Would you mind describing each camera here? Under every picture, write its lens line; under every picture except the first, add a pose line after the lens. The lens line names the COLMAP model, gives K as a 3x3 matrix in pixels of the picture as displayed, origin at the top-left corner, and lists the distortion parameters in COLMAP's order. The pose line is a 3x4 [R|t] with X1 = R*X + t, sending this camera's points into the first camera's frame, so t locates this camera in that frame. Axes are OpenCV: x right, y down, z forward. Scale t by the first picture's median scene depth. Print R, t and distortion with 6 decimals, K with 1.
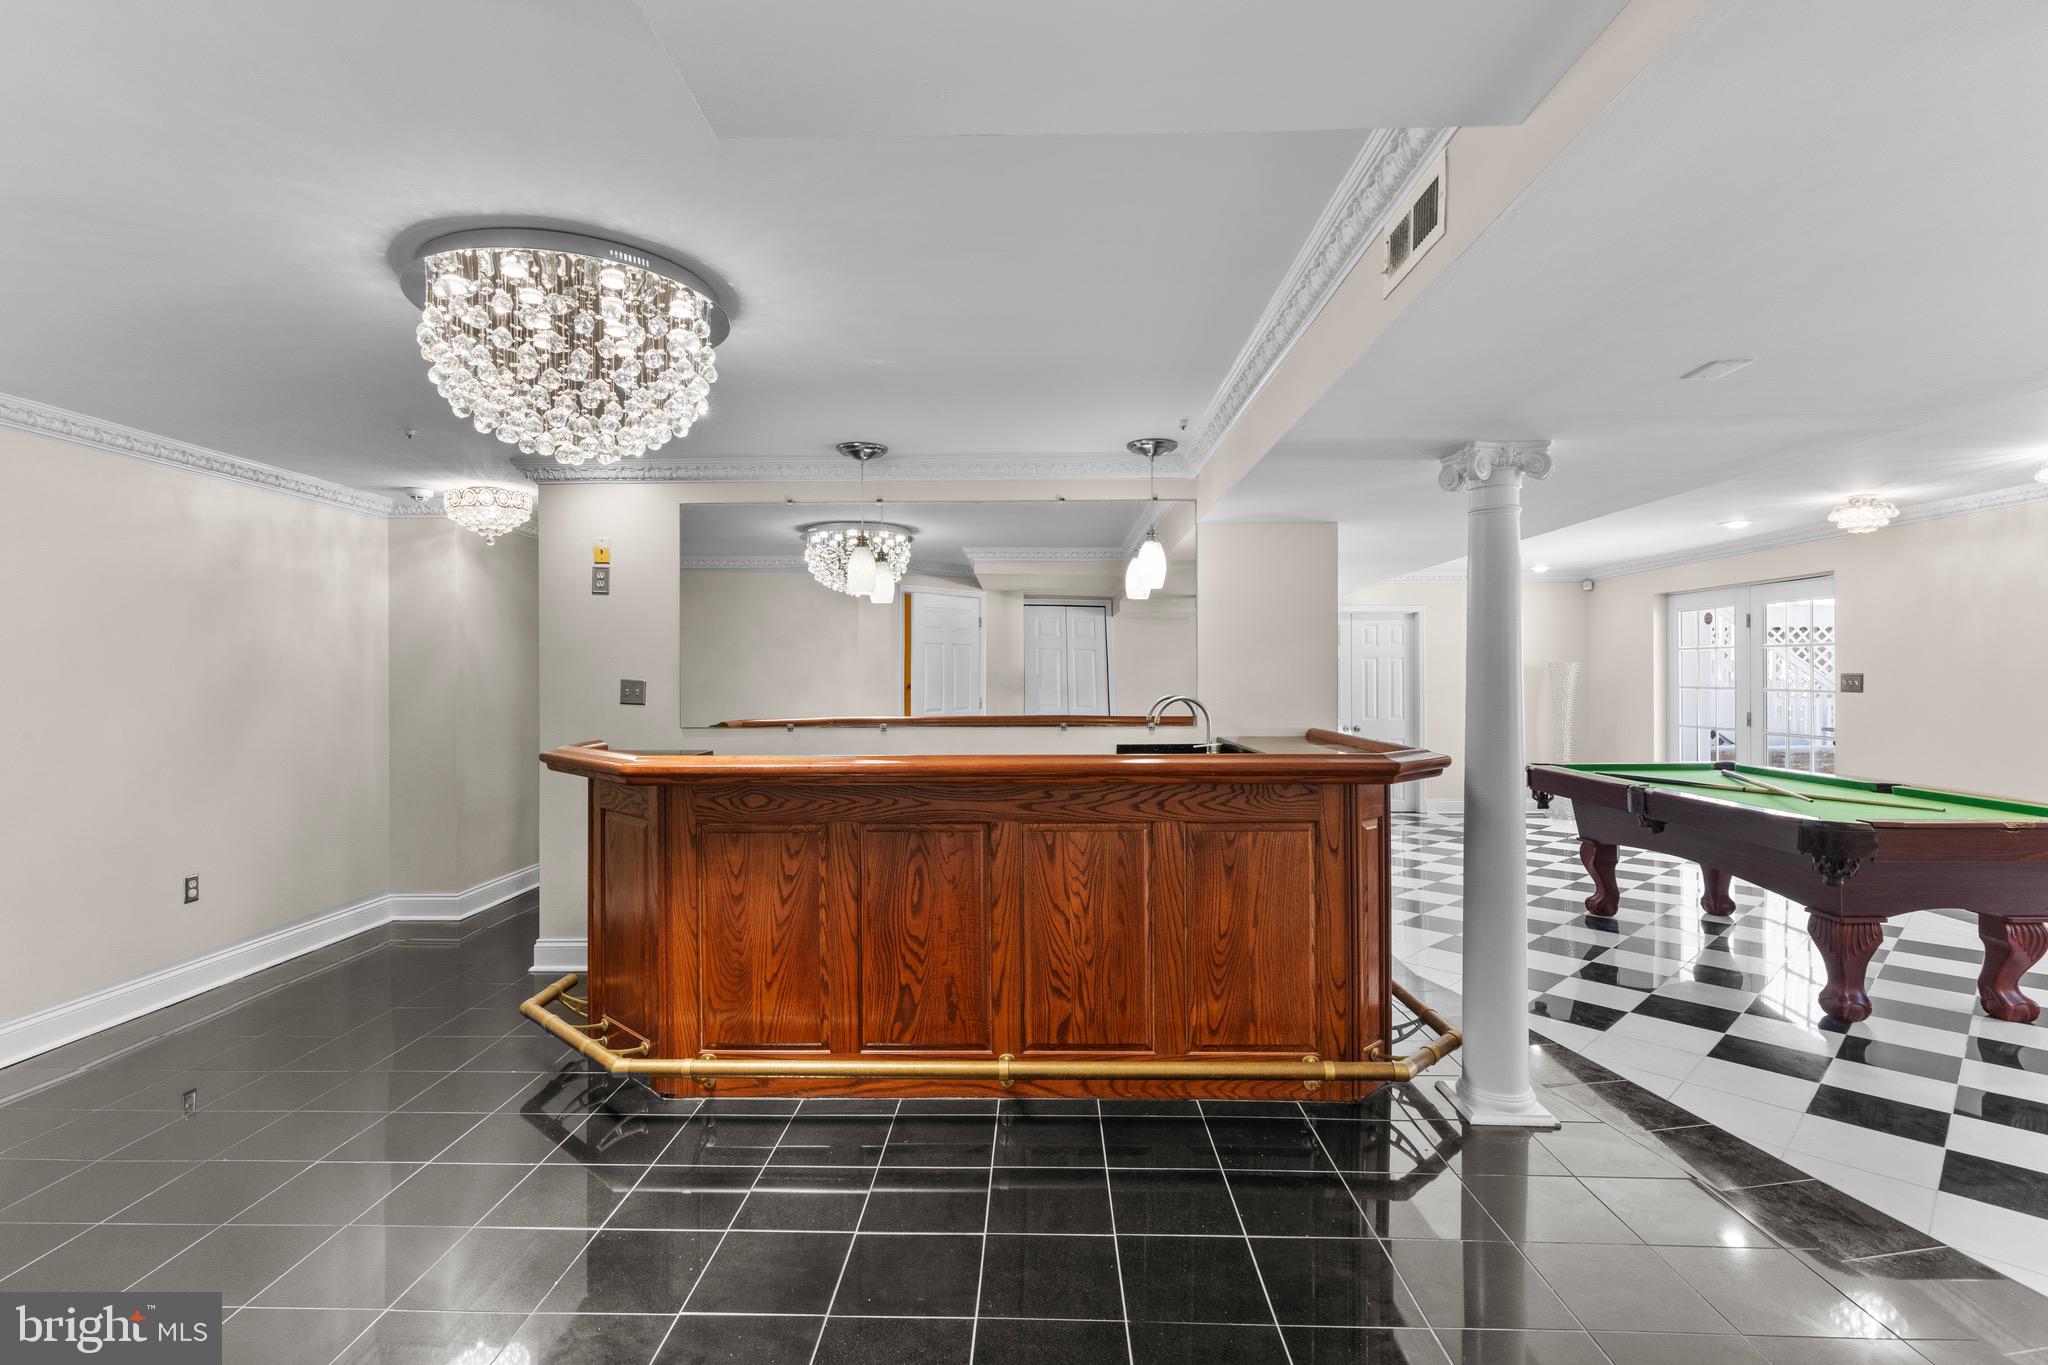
lens RADIAL K [[976.2, 0, 1014.1], [0, 976.2, 677.0], [0, 0, 1]] dist [0.001851, 0.000528]
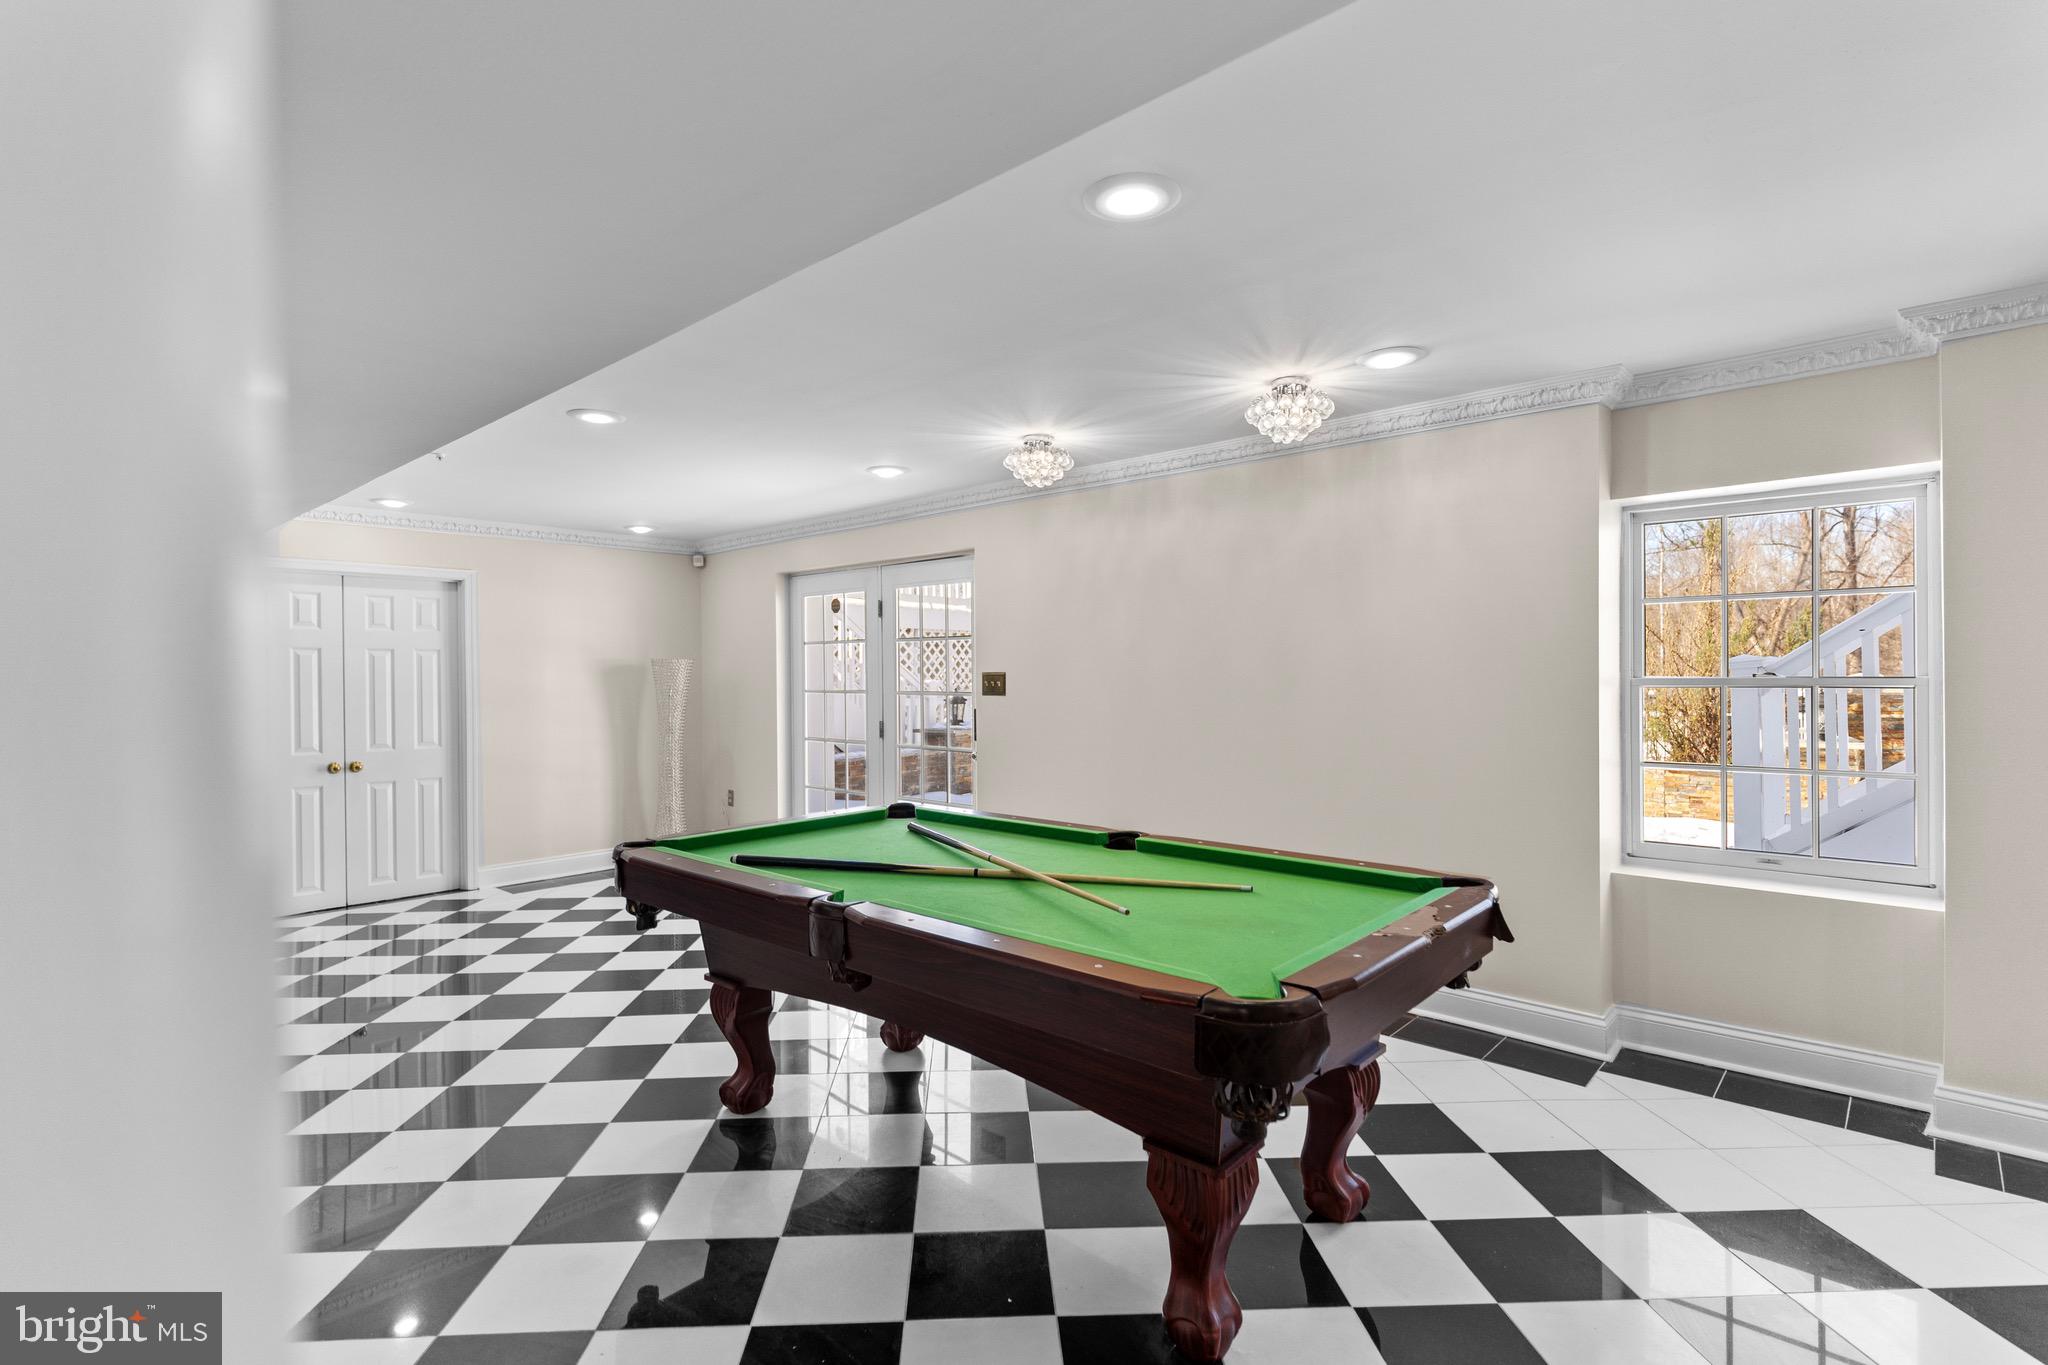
lens RADIAL K [[976.2, 0, 1014.1], [0, 976.2, 677.0], [0, 0, 1]] dist [0.001851, 0.000528]
pose [[0.654915, -0.003931, 0.755692, 0.291017], [0.006218, 0.999981, -0.000186, 0.000553], [-0.755677, 0.004821, 0.654927, 0.535263]]
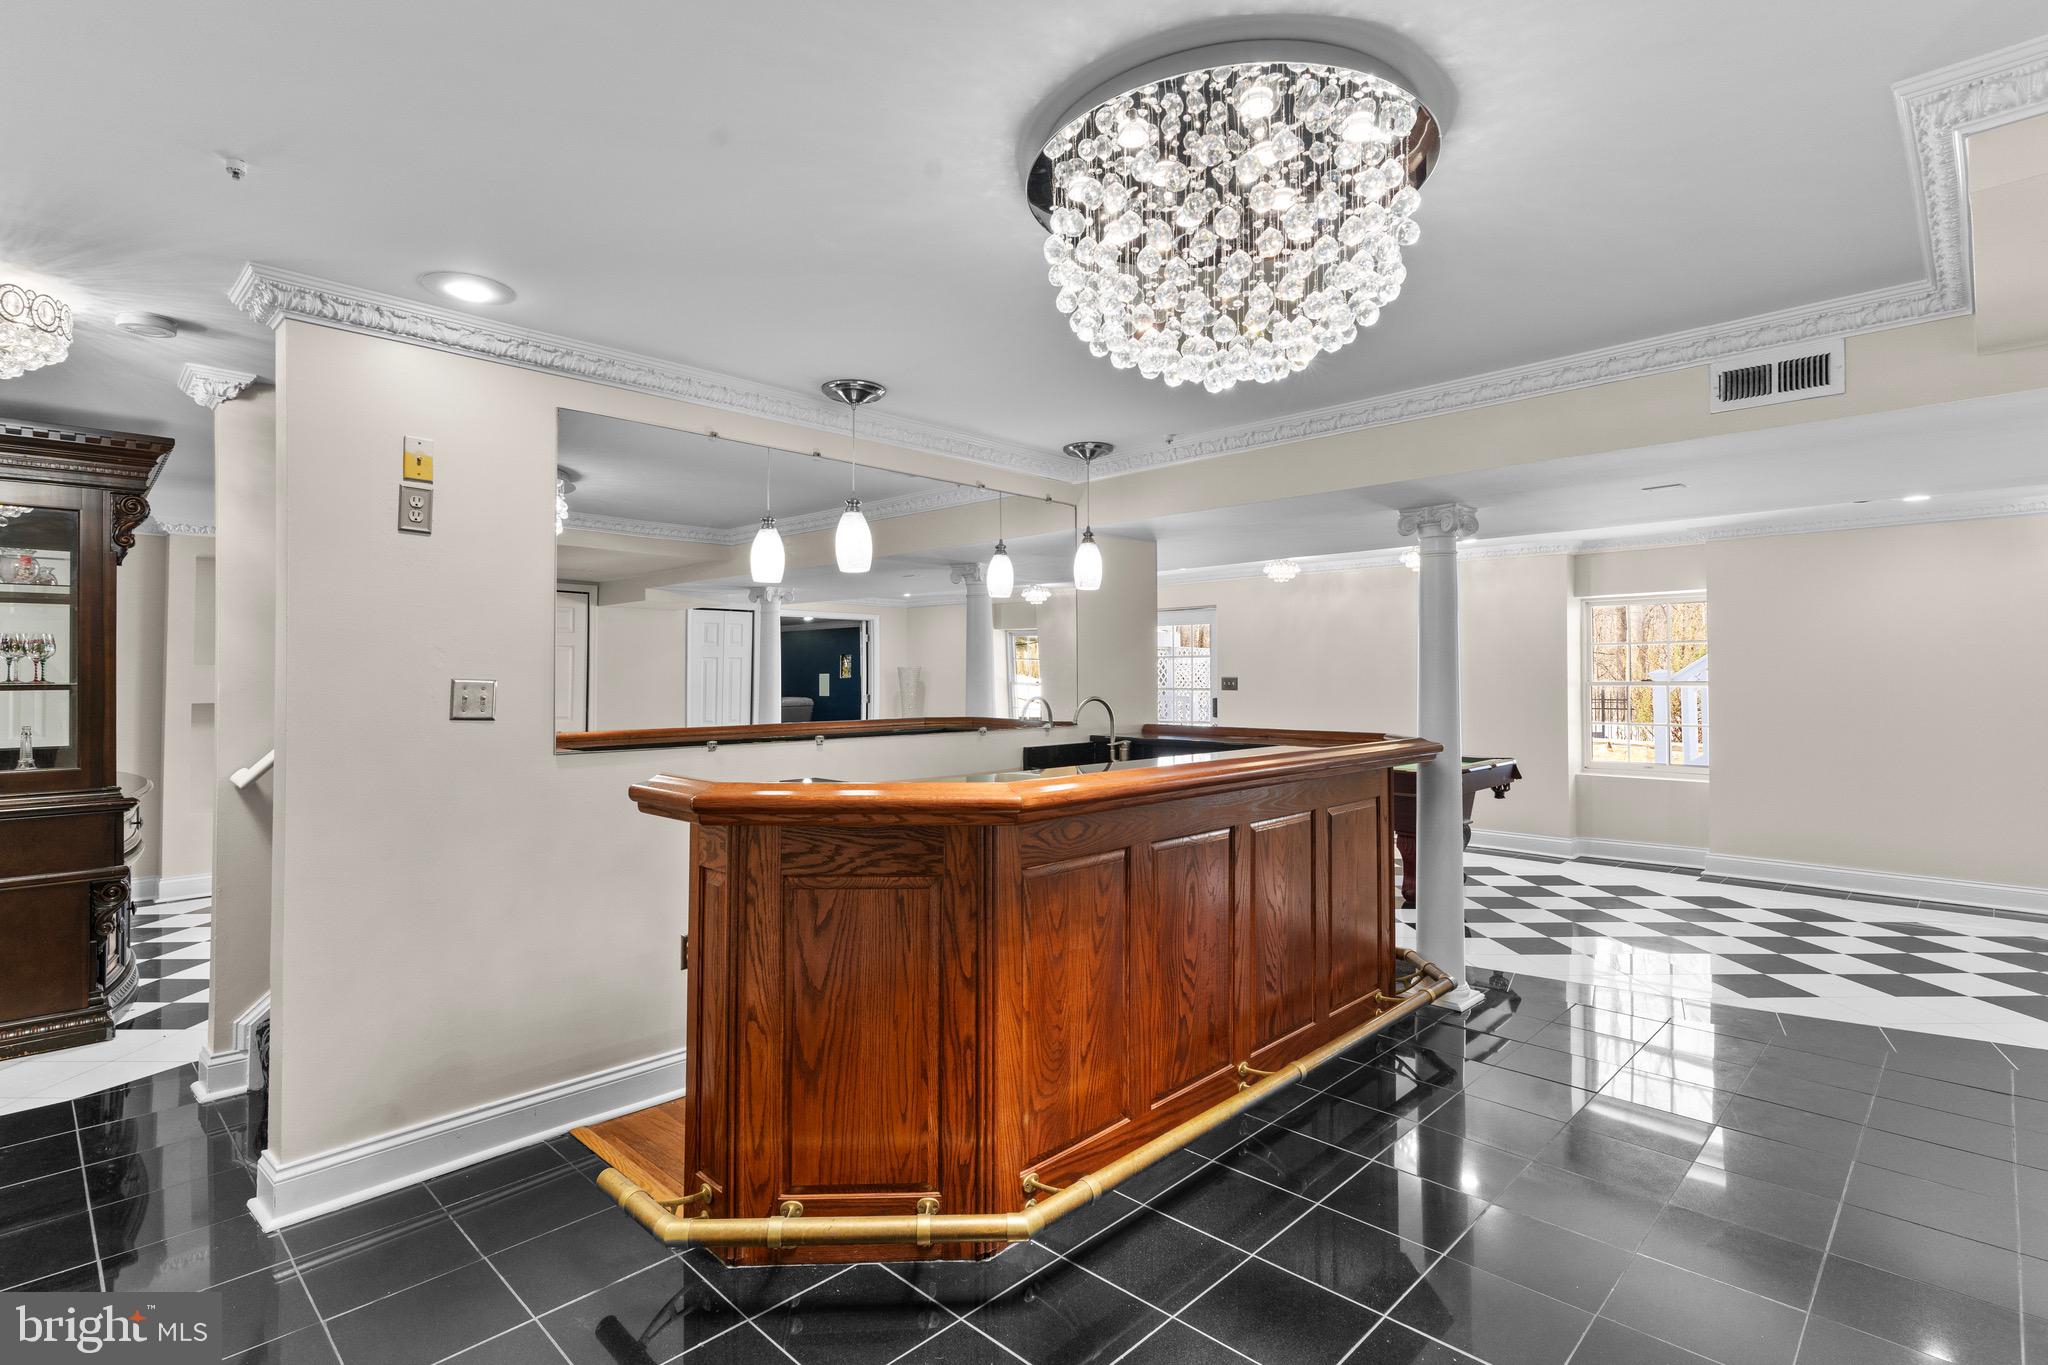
lens RADIAL K [[1005.0, 0, 1014.3], [0, 1005.0, 663.0], [0, 0, 1]] dist [0.003798, 0.000608]
pose [[0.676622, 0.012738, 0.736221, -0.532669], [0.001414, 0.999826, -0.018598, 0.003474], [-0.736329, 0.013625, 0.676486, 0.283844]]
